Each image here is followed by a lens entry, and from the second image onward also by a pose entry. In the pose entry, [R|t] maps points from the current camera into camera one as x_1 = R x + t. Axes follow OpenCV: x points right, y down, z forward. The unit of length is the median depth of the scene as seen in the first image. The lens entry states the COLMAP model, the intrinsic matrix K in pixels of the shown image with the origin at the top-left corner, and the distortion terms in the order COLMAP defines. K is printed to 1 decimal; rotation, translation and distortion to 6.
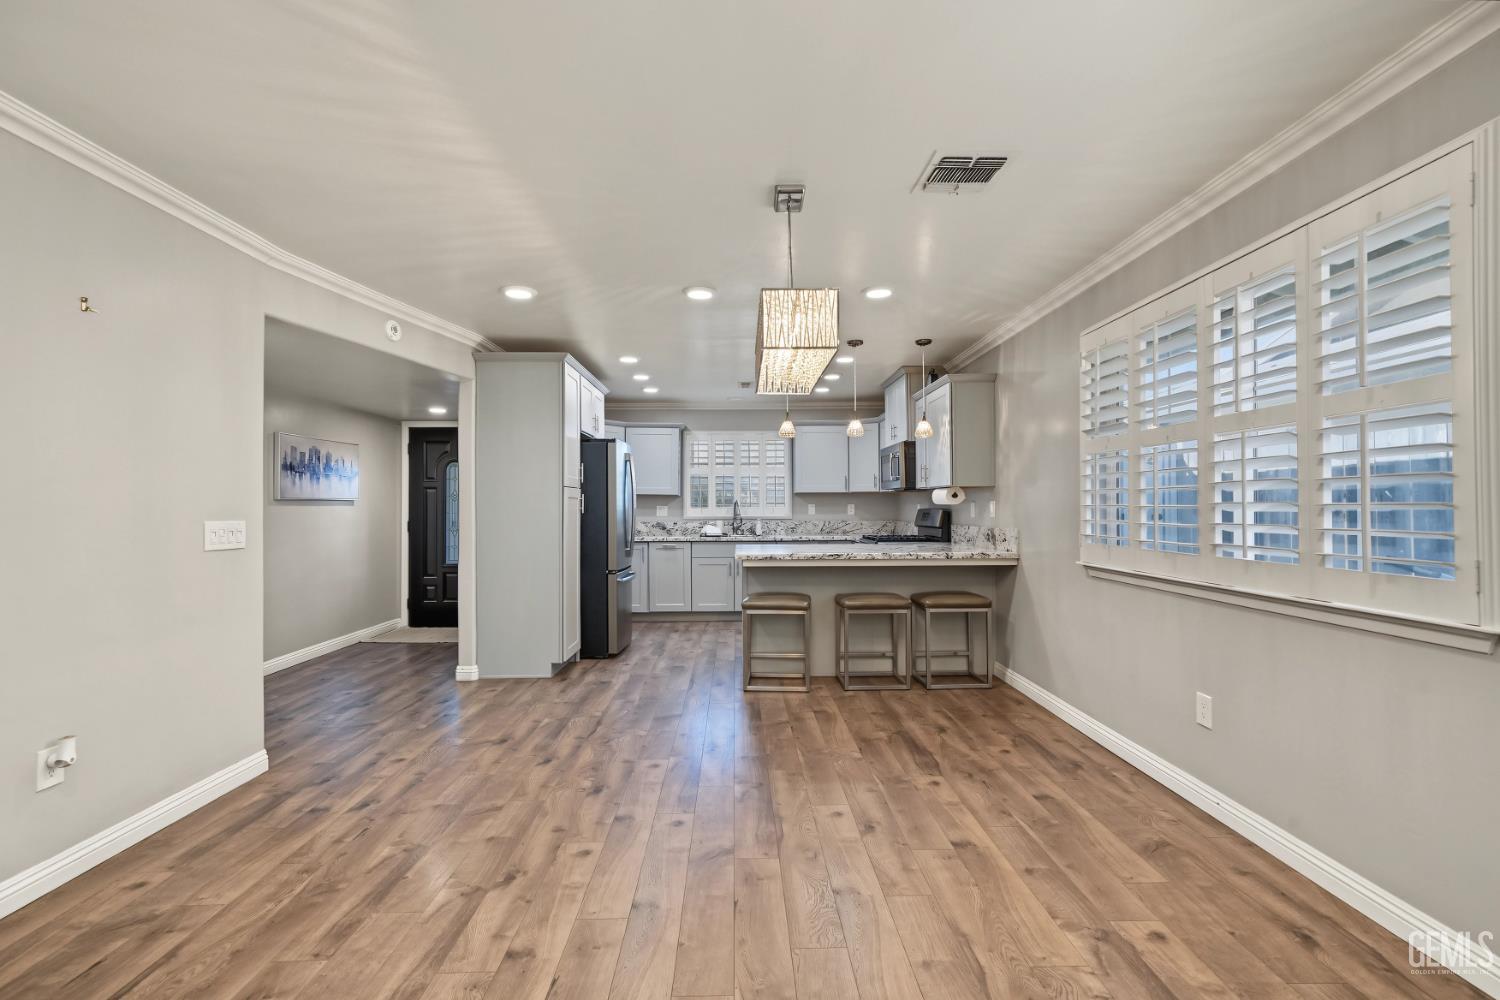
lens RADIAL K [[650.9, 0, 755.2], [0, 650.9, 504.3], [0, 0, 1]] dist [-0.000653, 0.000012]
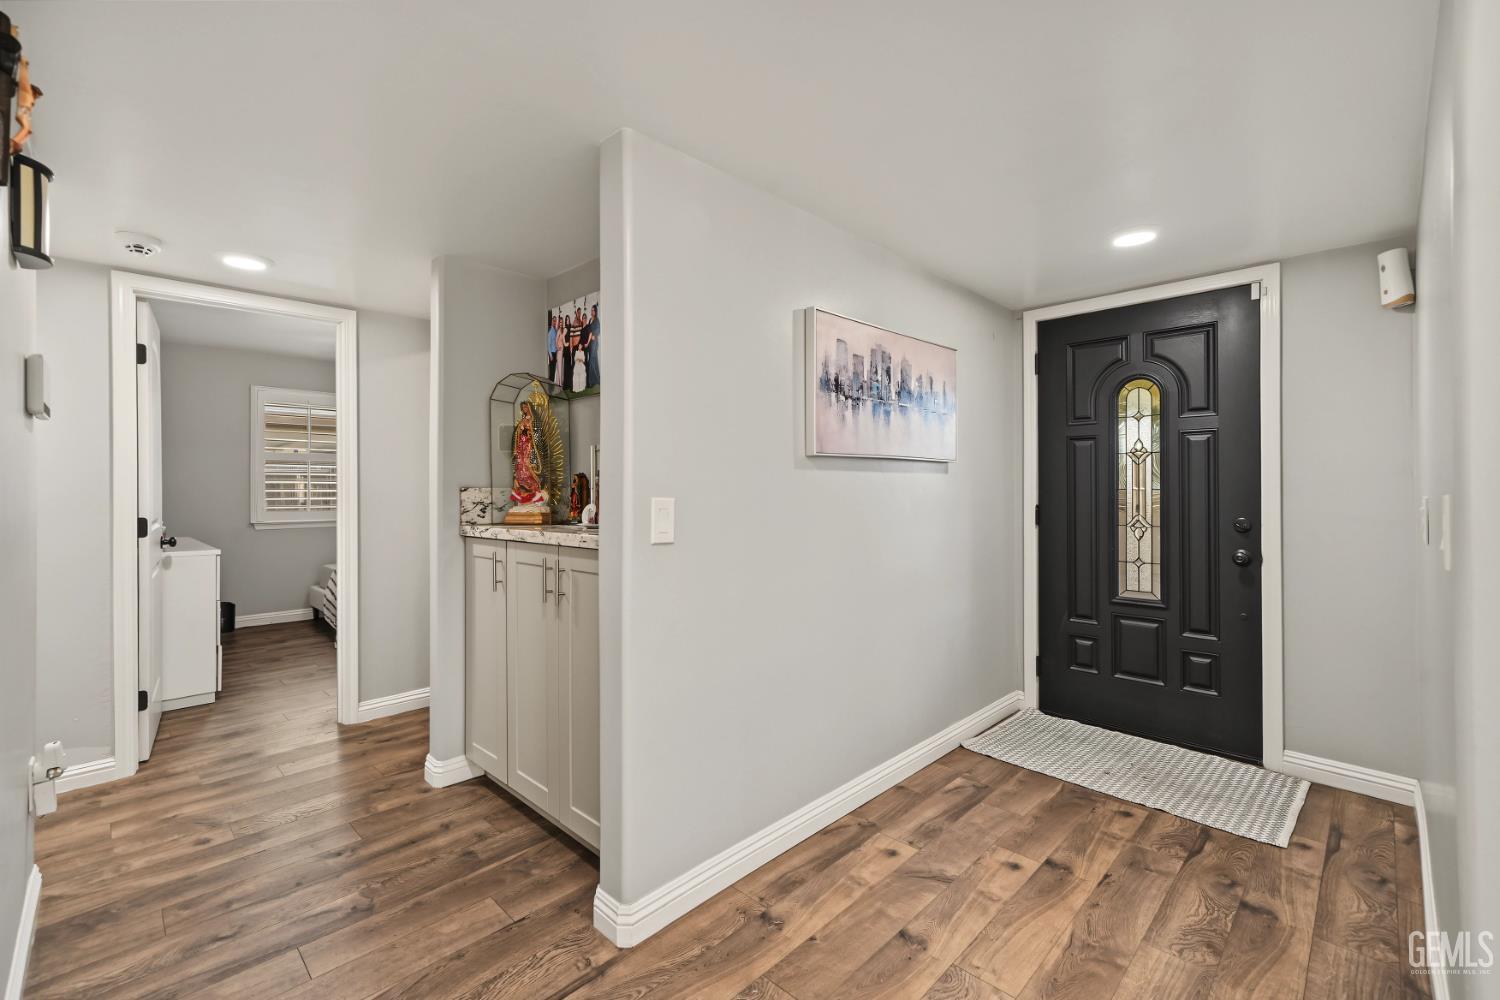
lens RADIAL K [[650.9, 0, 759.1], [0, 650.9, 492.3], [0, 0, 1]] dist [-0.000653, 0.000012]
pose [[0.706676, 0.004103, -0.707526, -0.402269], [0.005293, 0.999925, 0.011085, 0.011791], [0.707518, -0.011578, 0.706601, 0.598583]]
